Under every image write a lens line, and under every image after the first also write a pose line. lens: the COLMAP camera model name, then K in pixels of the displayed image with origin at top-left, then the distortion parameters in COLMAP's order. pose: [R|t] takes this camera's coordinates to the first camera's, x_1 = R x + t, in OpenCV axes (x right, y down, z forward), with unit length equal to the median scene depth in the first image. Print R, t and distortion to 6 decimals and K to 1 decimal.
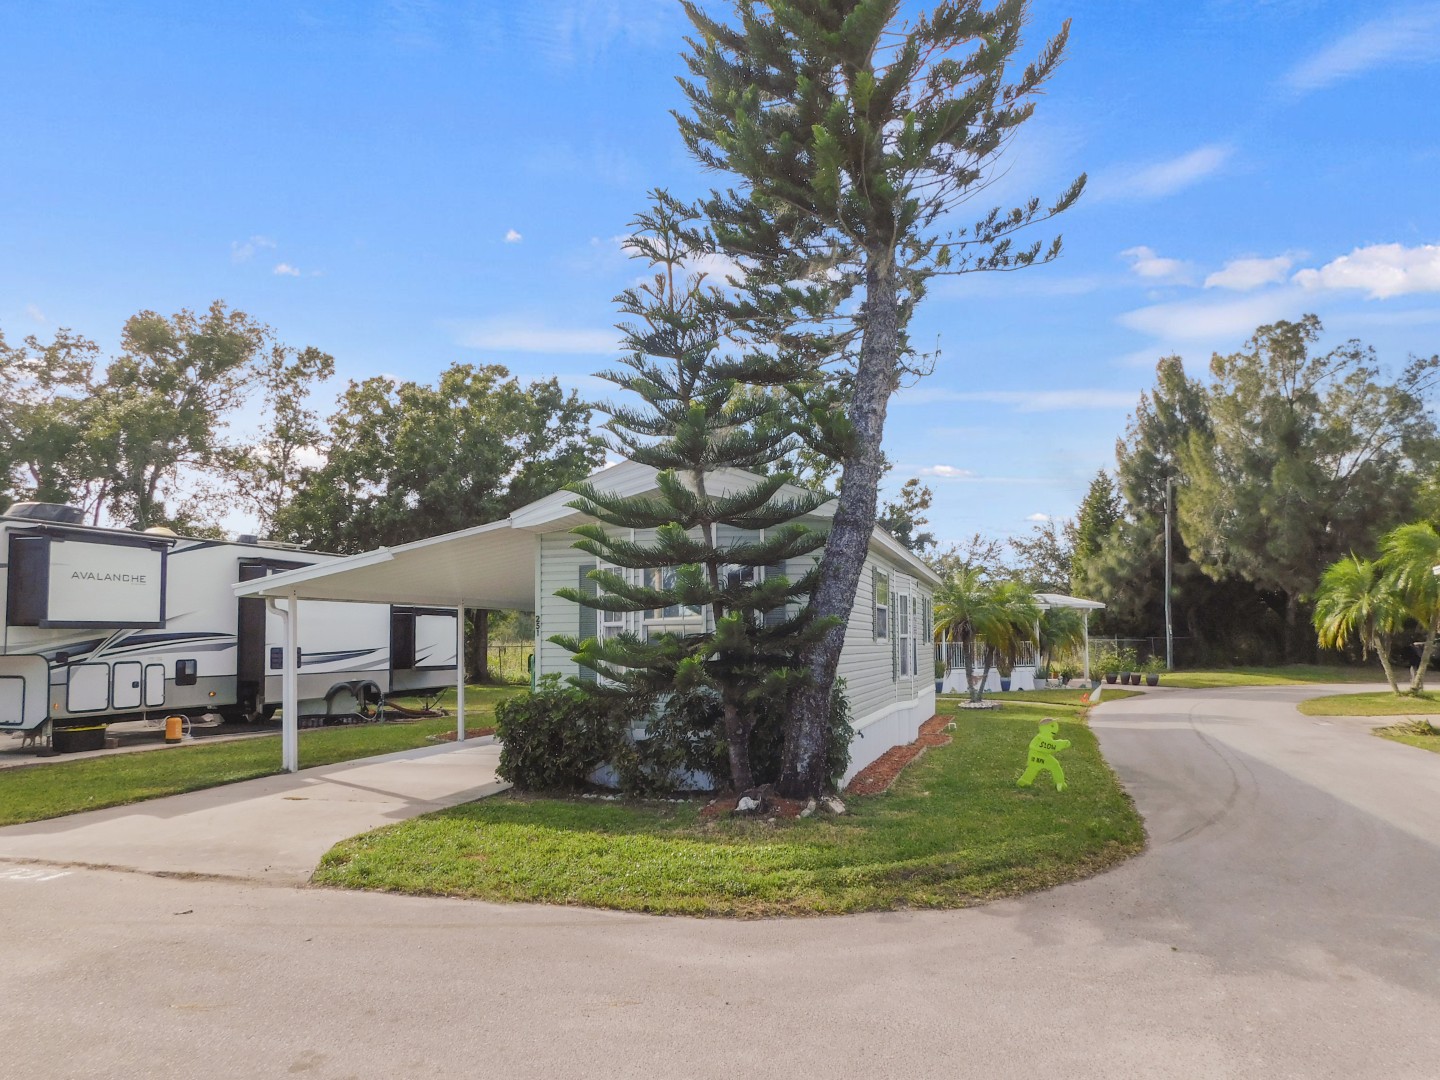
lens RADIAL K [[990.5, 0, 715.6], [0, 990.5, 558.6], [0, 0, 1]] dist [-0.074778, 0.068924]
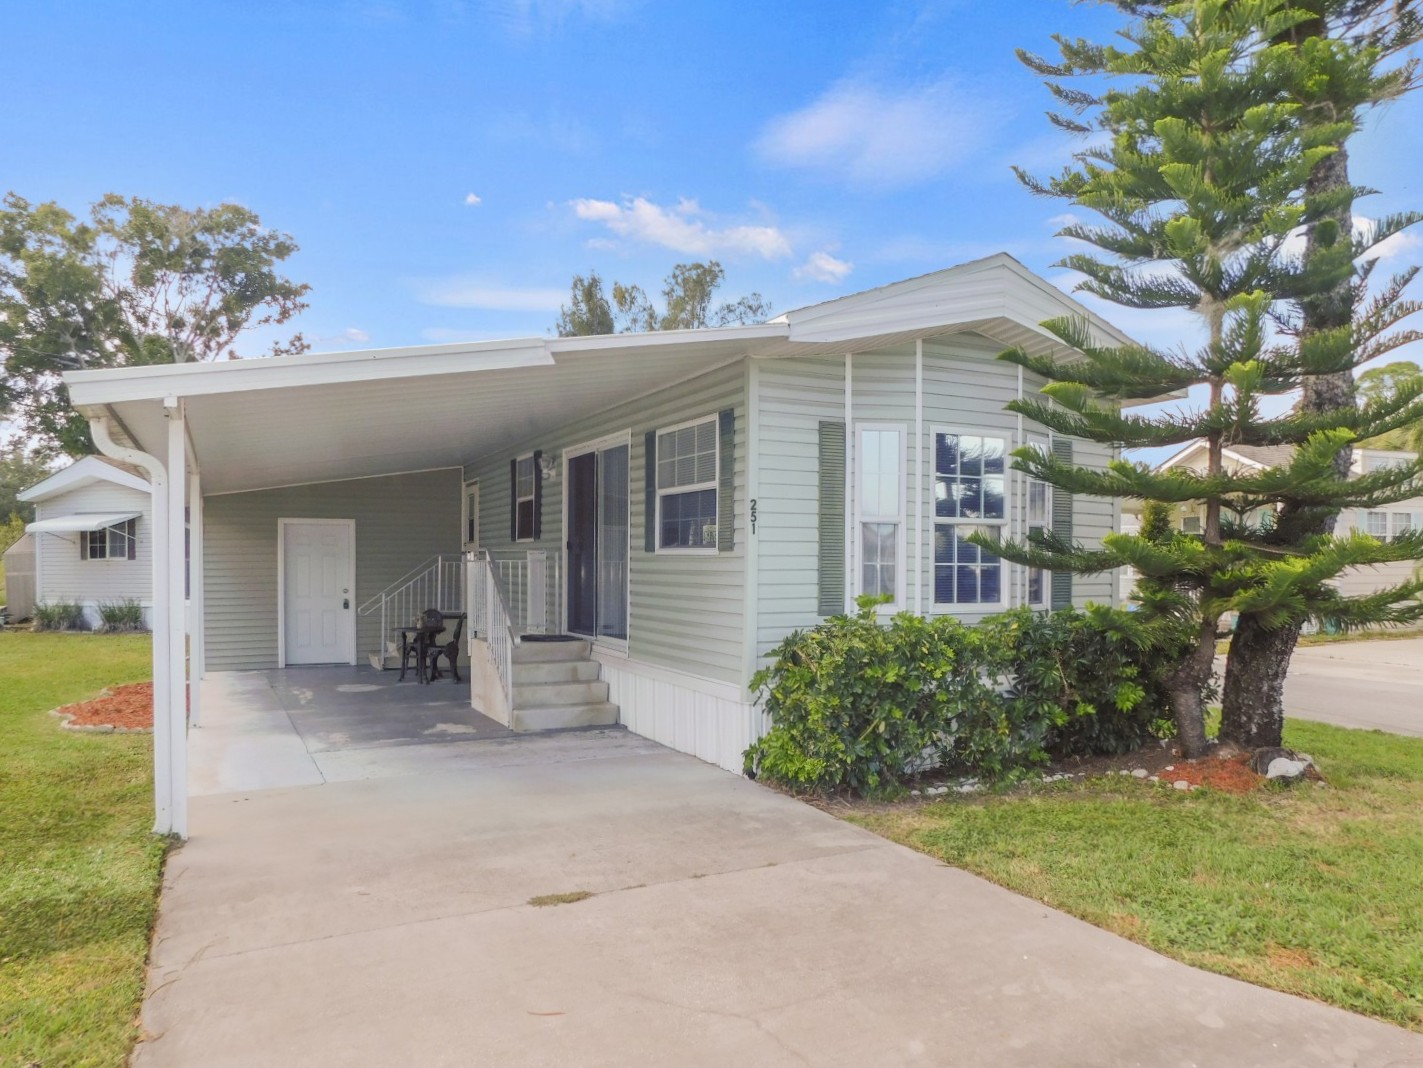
lens RADIAL K [[1029.2, 0, 709.9], [0, 1029.2, 557.6], [0, 0, 1]] dist [-0.084960, 0.092753]
pose [[0.725308, 0.015259, 0.688255, -0.411472], [-0.068896, 0.996344, 0.050516, 0.041326], [-0.684968, -0.084058, 0.723708, 0.382414]]
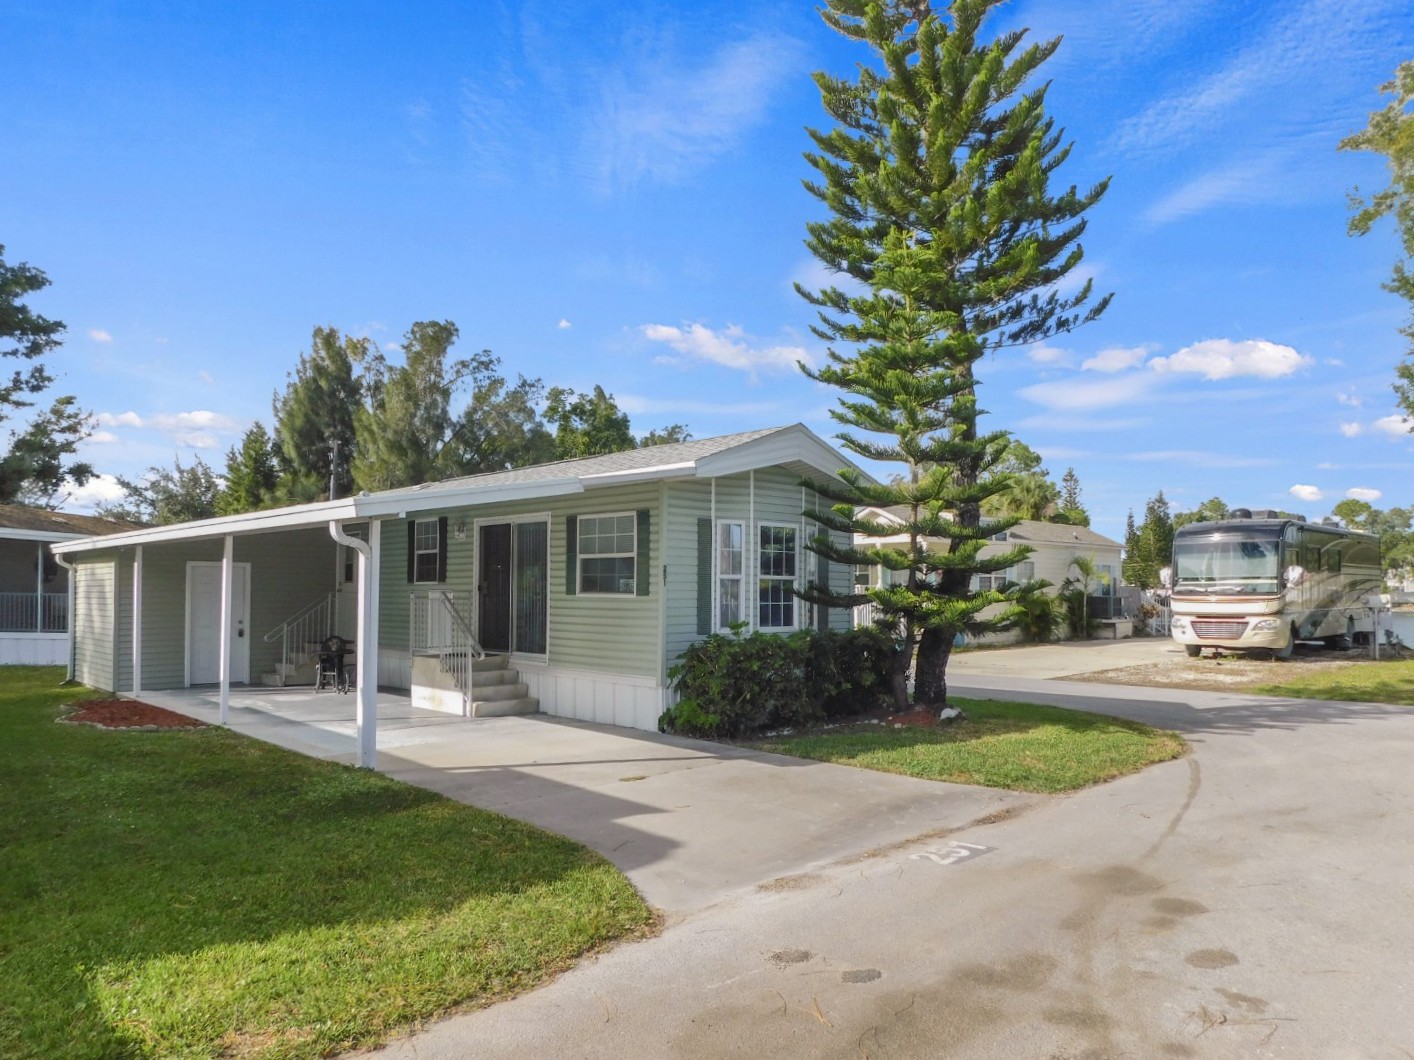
lens RADIAL K [[990.4, 0, 703.4], [0, 990.4, 563.8], [0, 0, 1]] dist [-0.040011, 0.001617]
pose [[0.480801, 0.036851, 0.876055, -0.682370], [-0.082877, 0.996553, 0.003566, 0.032196], [-0.872904, -0.074319, 0.482198, 0.327826]]
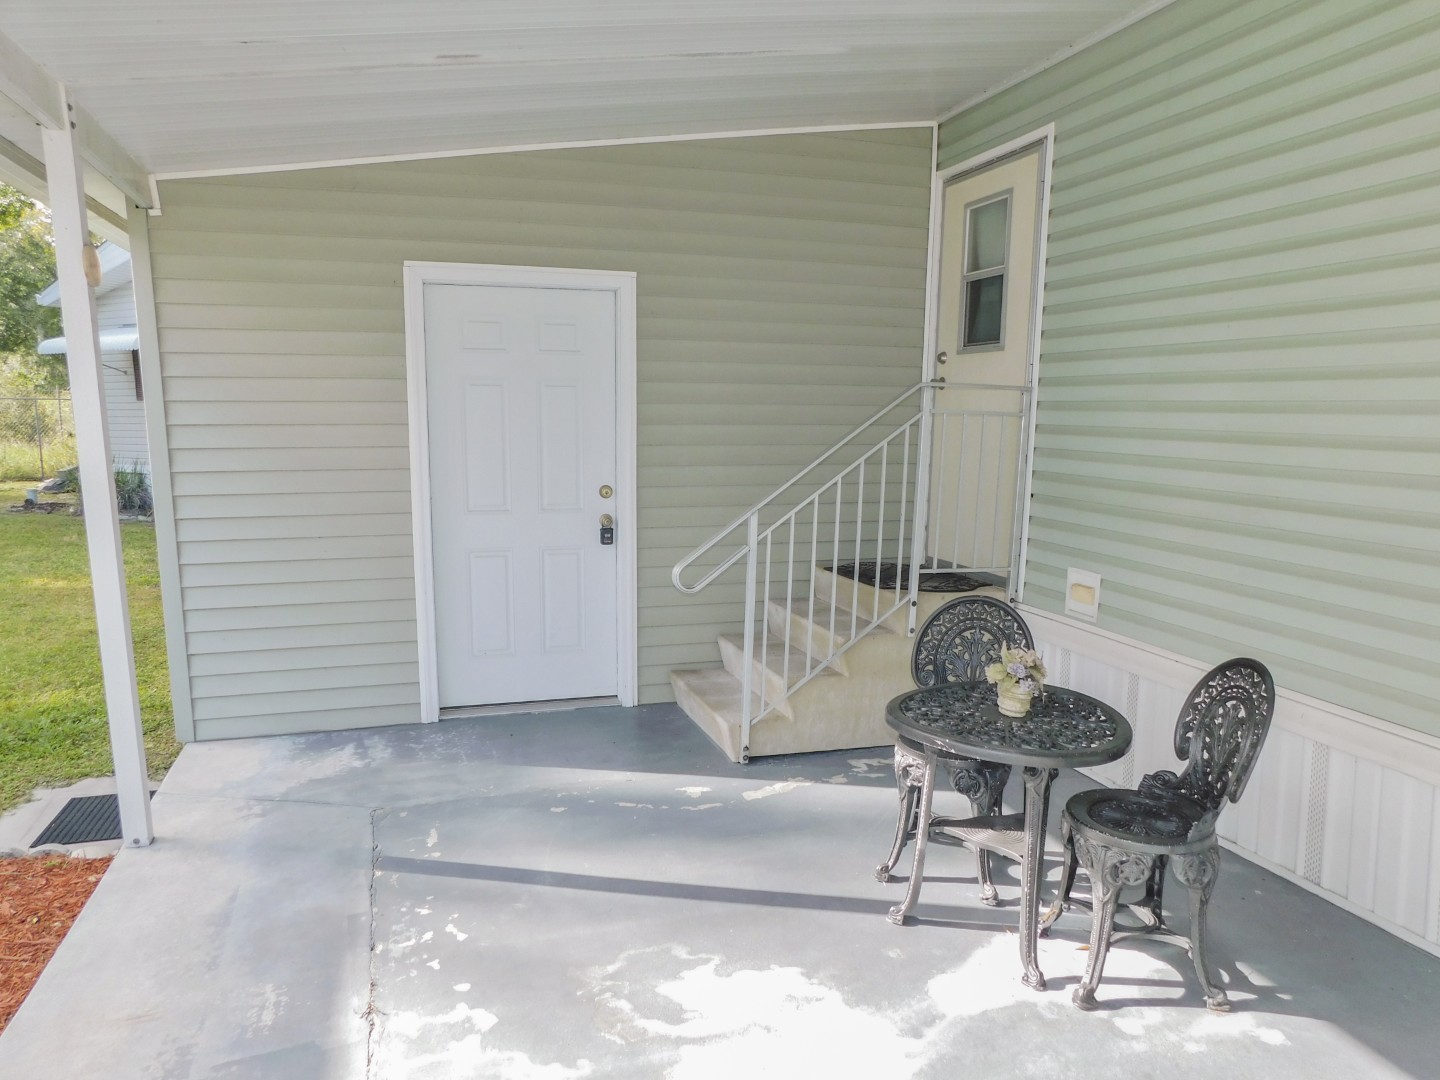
lens RADIAL K [[968.2, 0, 715.3], [0, 968.2, 594.2], [0, 0, 1]] dist [-0.045635, 0.001861]
pose [[0.812569, -0.087739, 0.576224, -0.187244], [-0.073987, 0.965082, 0.251281, 0.088726], [-0.578150, -0.246816, 0.777704, 0.952416]]
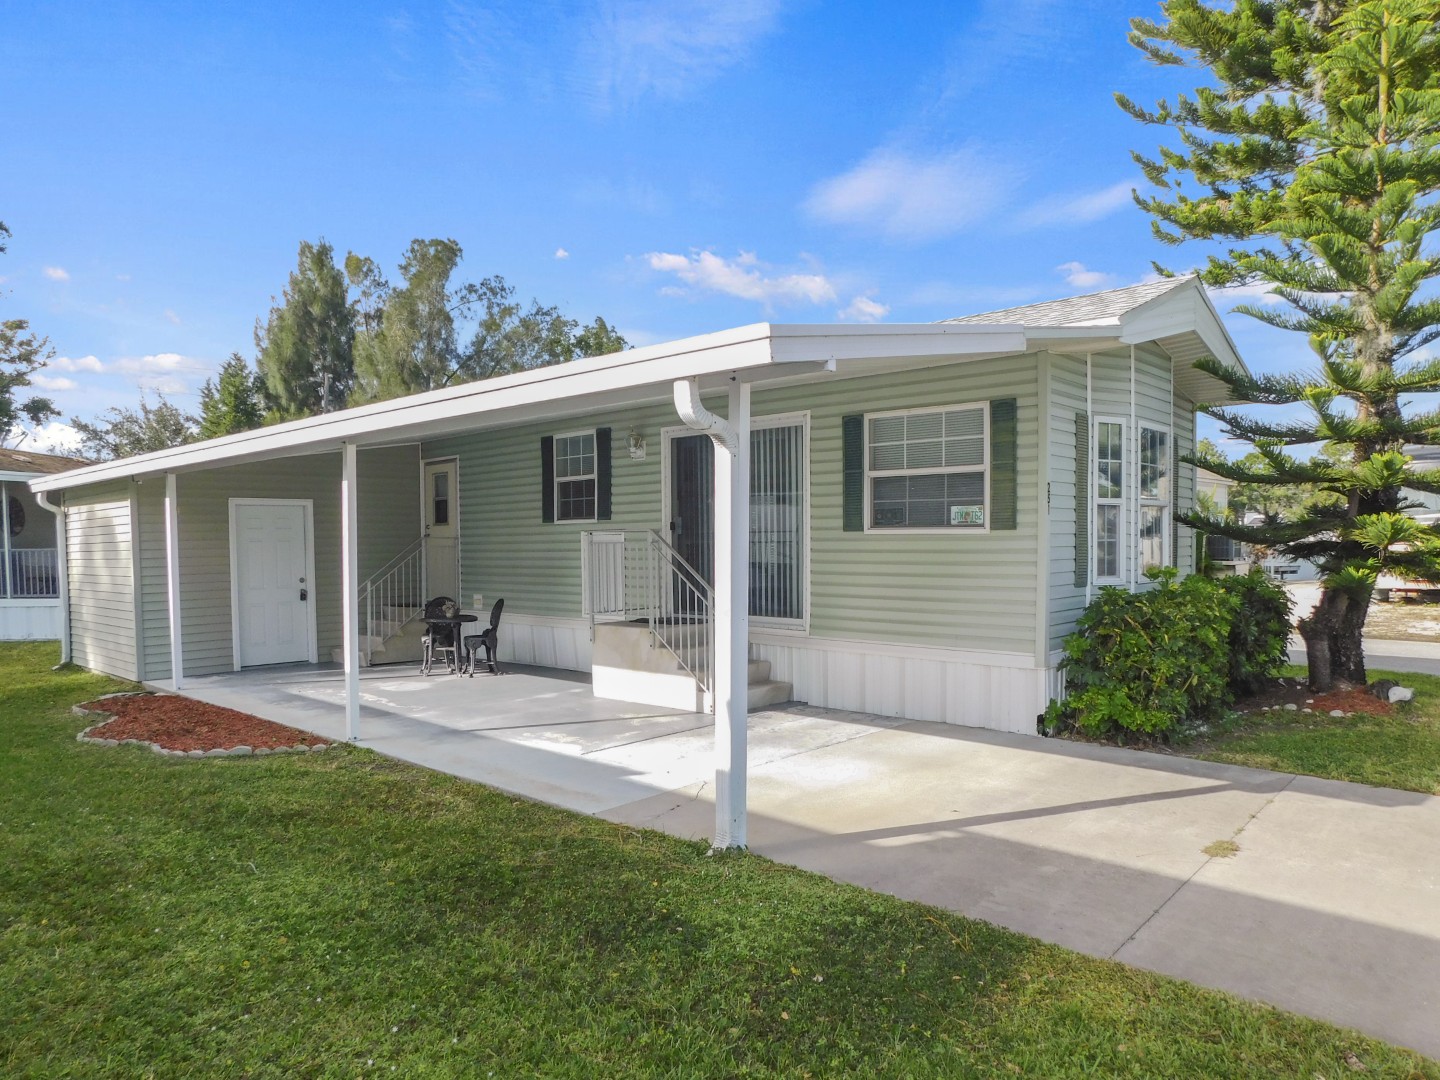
lens RADIAL K [[990.5, 0, 715.6], [0, 990.5, 558.6], [0, 0, 1]] dist [-0.074778, 0.068924]
pose [[0.434388, -0.010371, 0.900666, -0.565785], [-0.071404, 0.996390, 0.045911, 0.061214], [-0.897891, -0.084255, 0.432079, 0.609276]]
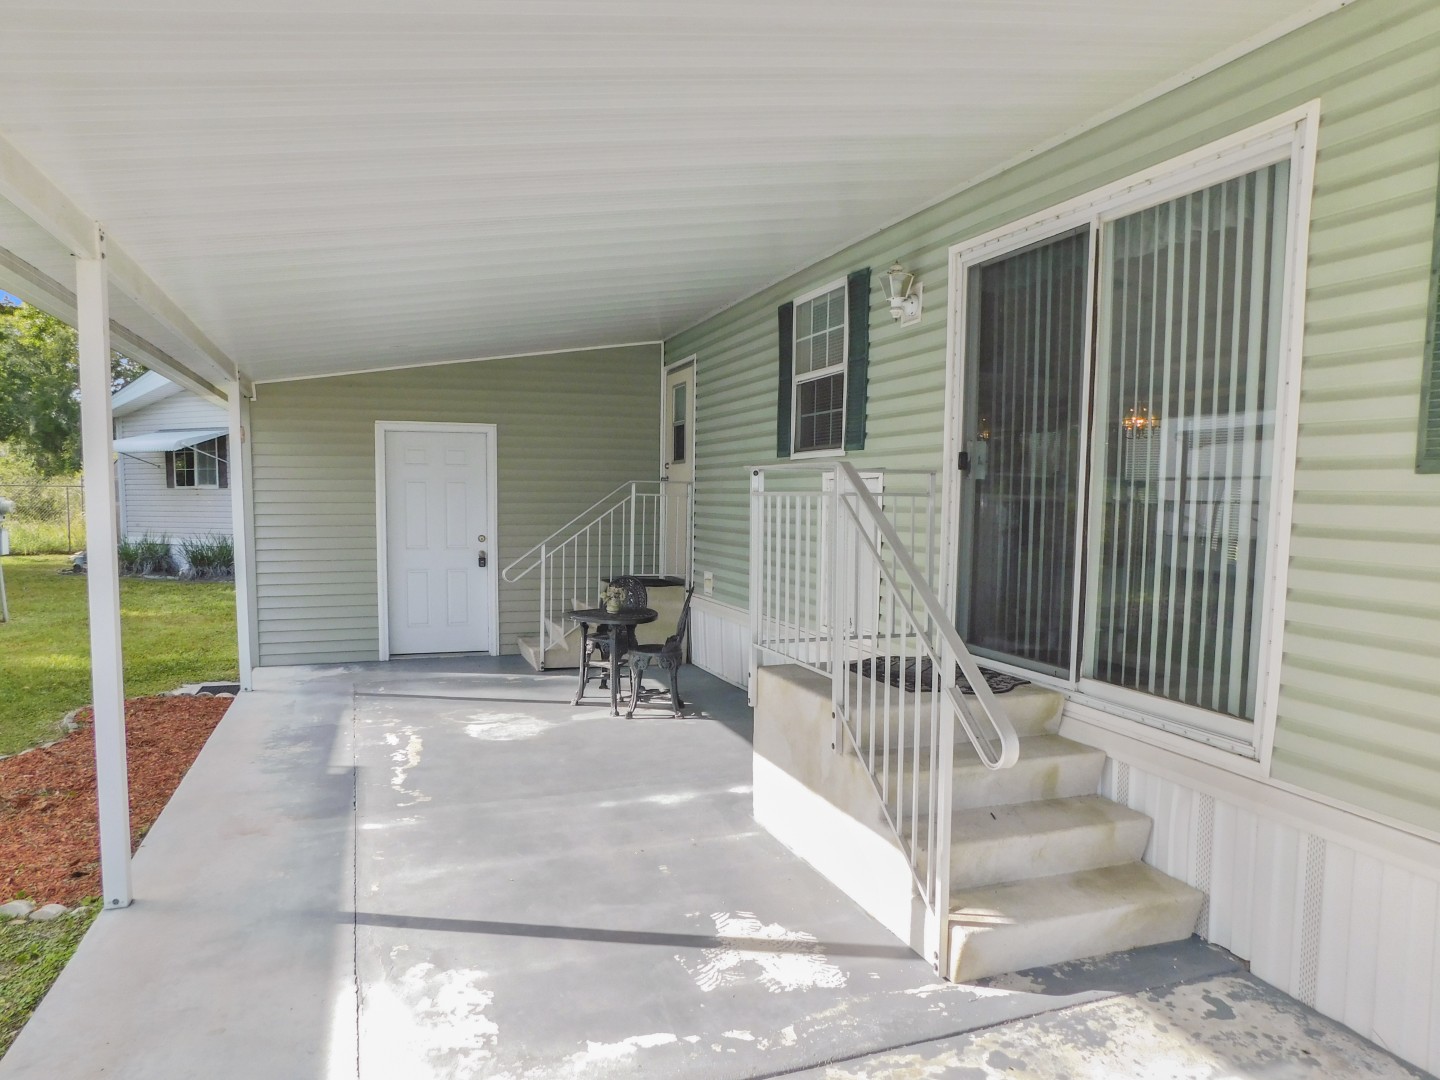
lens RADIAL K [[976.1, 0, 714.3], [0, 976.1, 587.9], [0, 0, 1]] dist [-0.071294, 0.069086]
pose [[0.797641, -0.038880, 0.601878, -0.262581], [-0.071777, 0.984709, 0.158733, 0.067776], [-0.598846, -0.169813, 0.782654, 0.715573]]
